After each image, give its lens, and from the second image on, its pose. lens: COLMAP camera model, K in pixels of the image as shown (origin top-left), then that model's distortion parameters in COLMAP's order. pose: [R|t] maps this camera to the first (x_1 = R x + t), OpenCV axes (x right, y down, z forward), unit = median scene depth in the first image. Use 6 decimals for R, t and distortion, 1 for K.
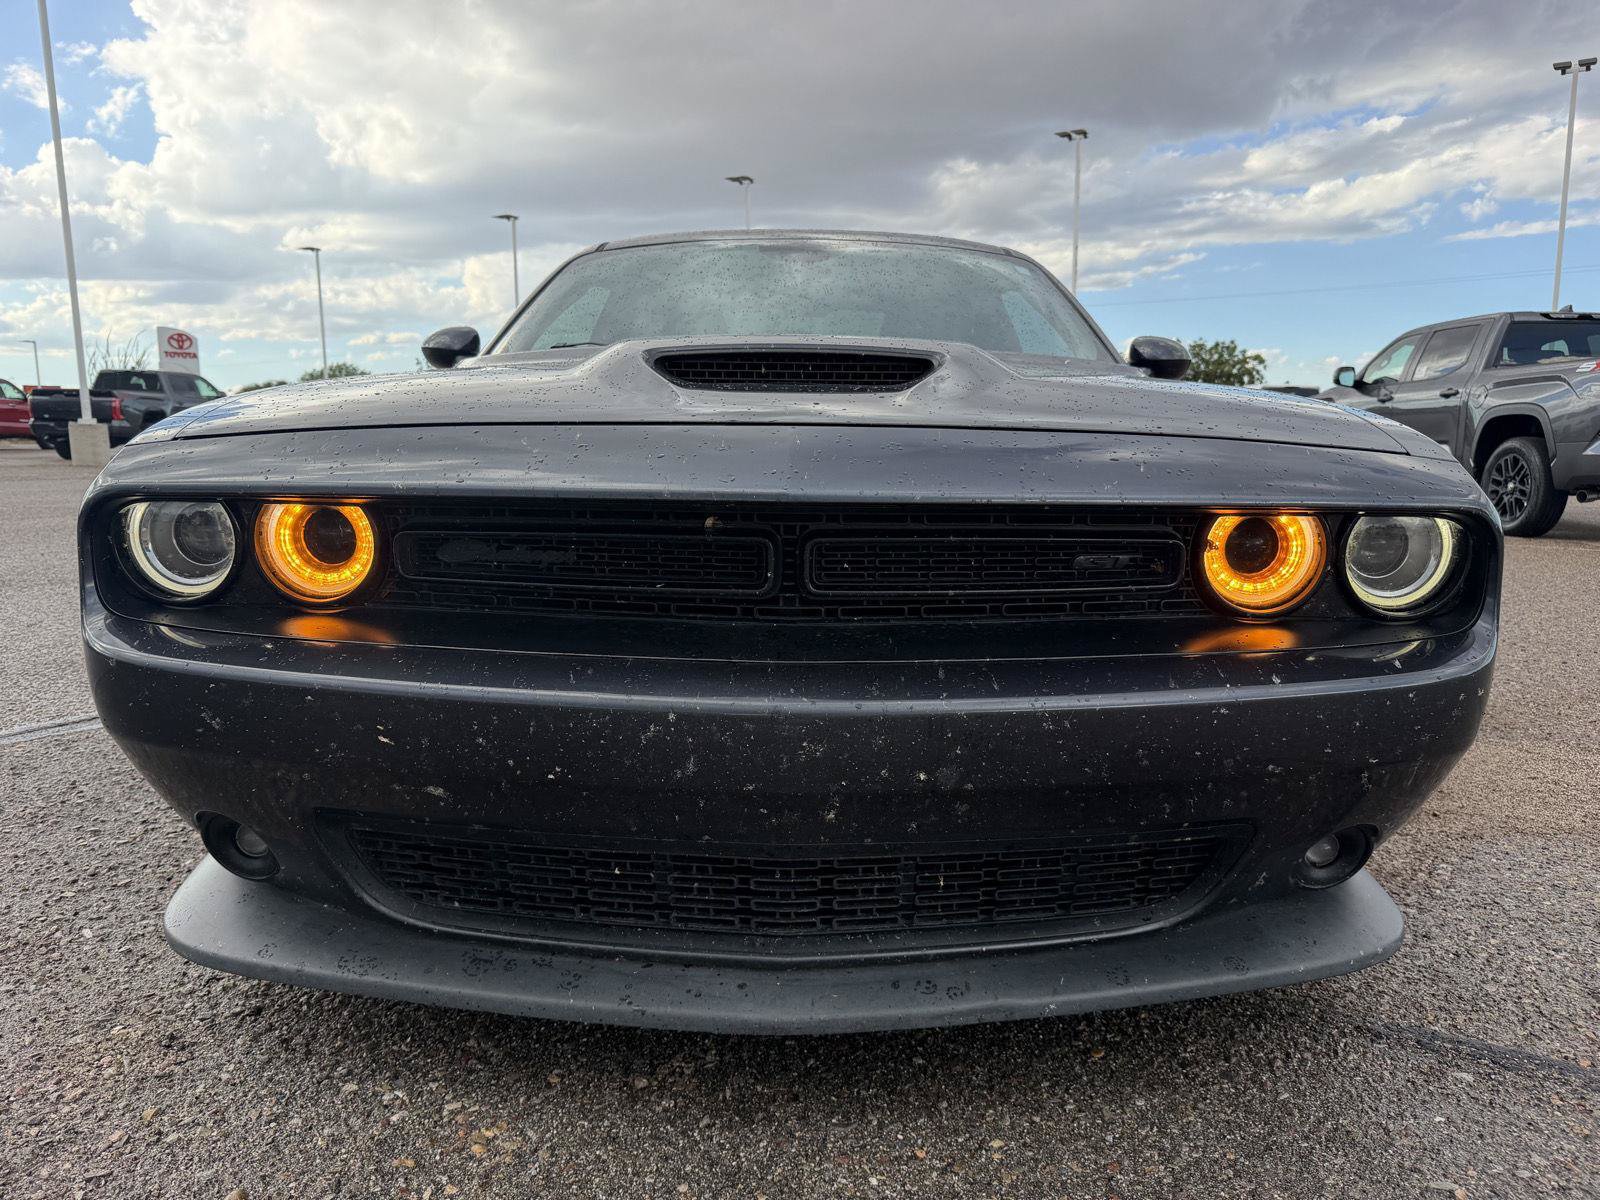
lens RADIAL K [[1157.7, 0, 800.0], [0, 1157.7, 600.0], [0, 0, 1]] dist [-0.004195, -0.004764]
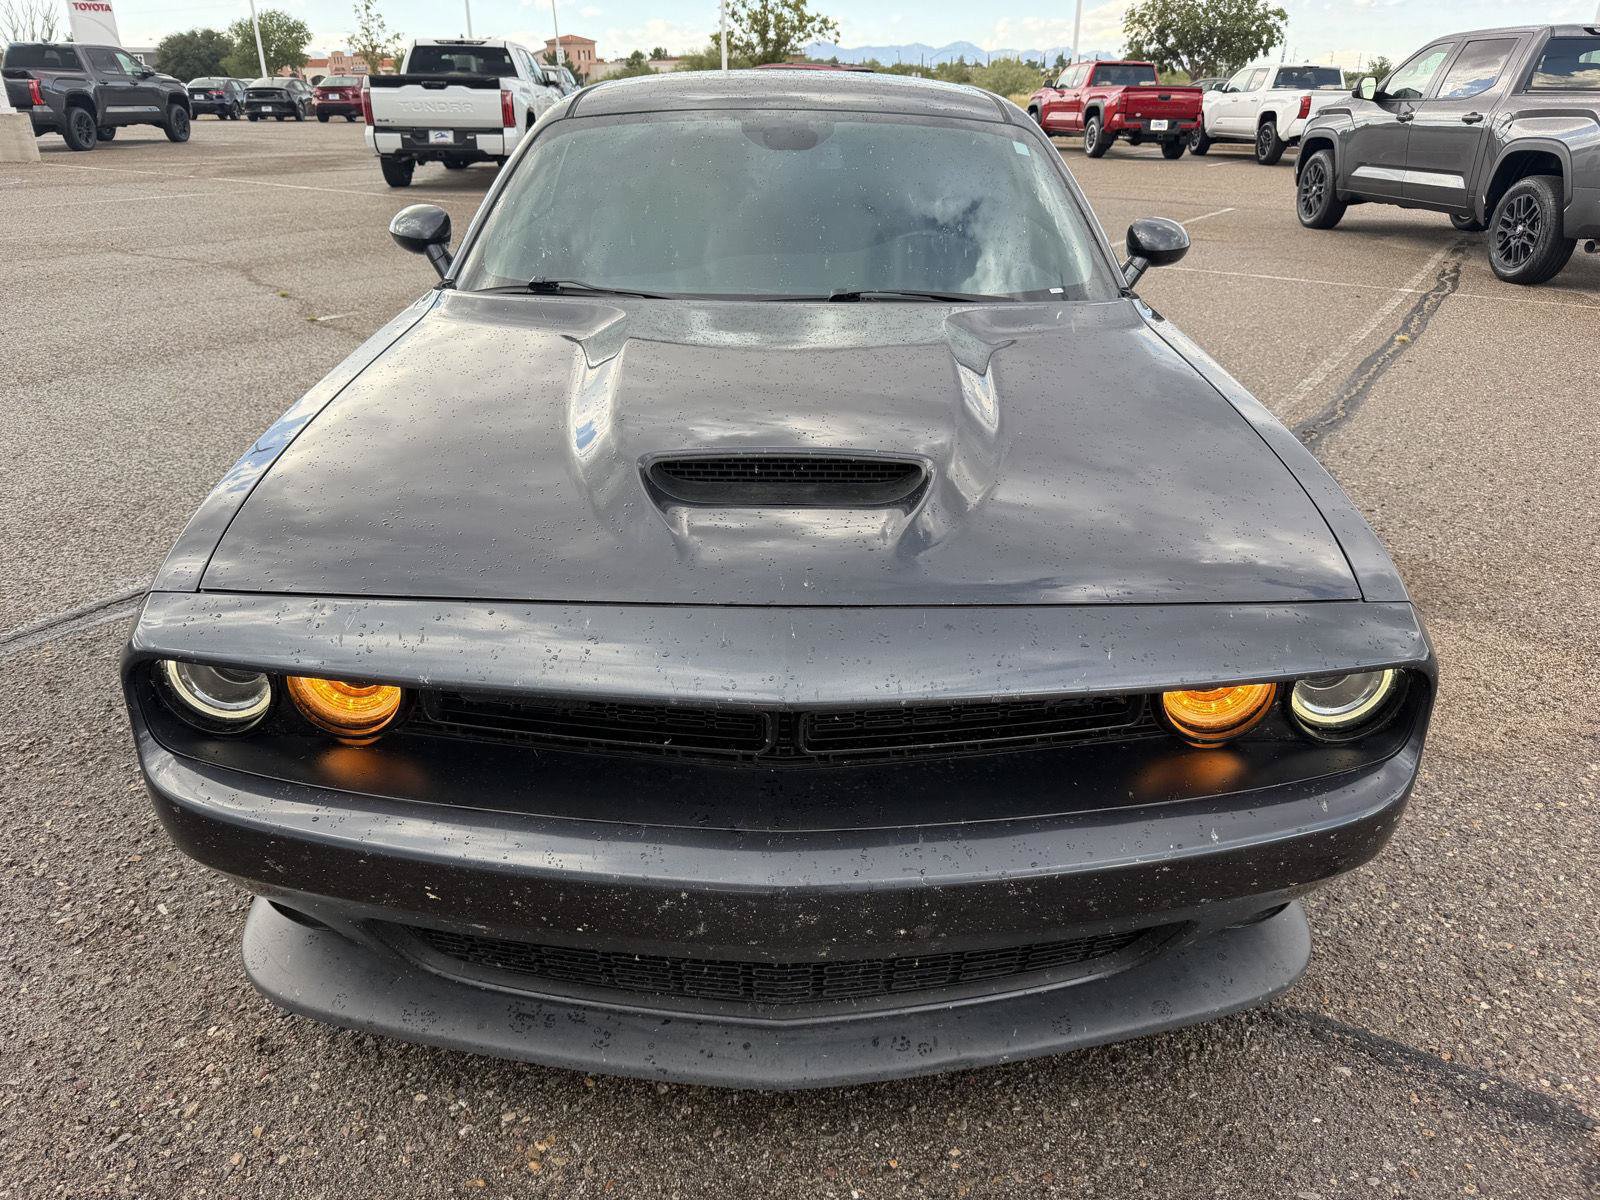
lens RADIAL K [[1162.4, 0, 797.1], [0, 1162.4, 597.8], [0, 0, 1]] dist [-0.014570, 0.008678]
pose [[0.999899, -0.006348, 0.012717, -0.009858], [0.002601, 0.961354, 0.275302, -0.413797], [-0.013973, -0.275241, 0.961274, -0.021705]]
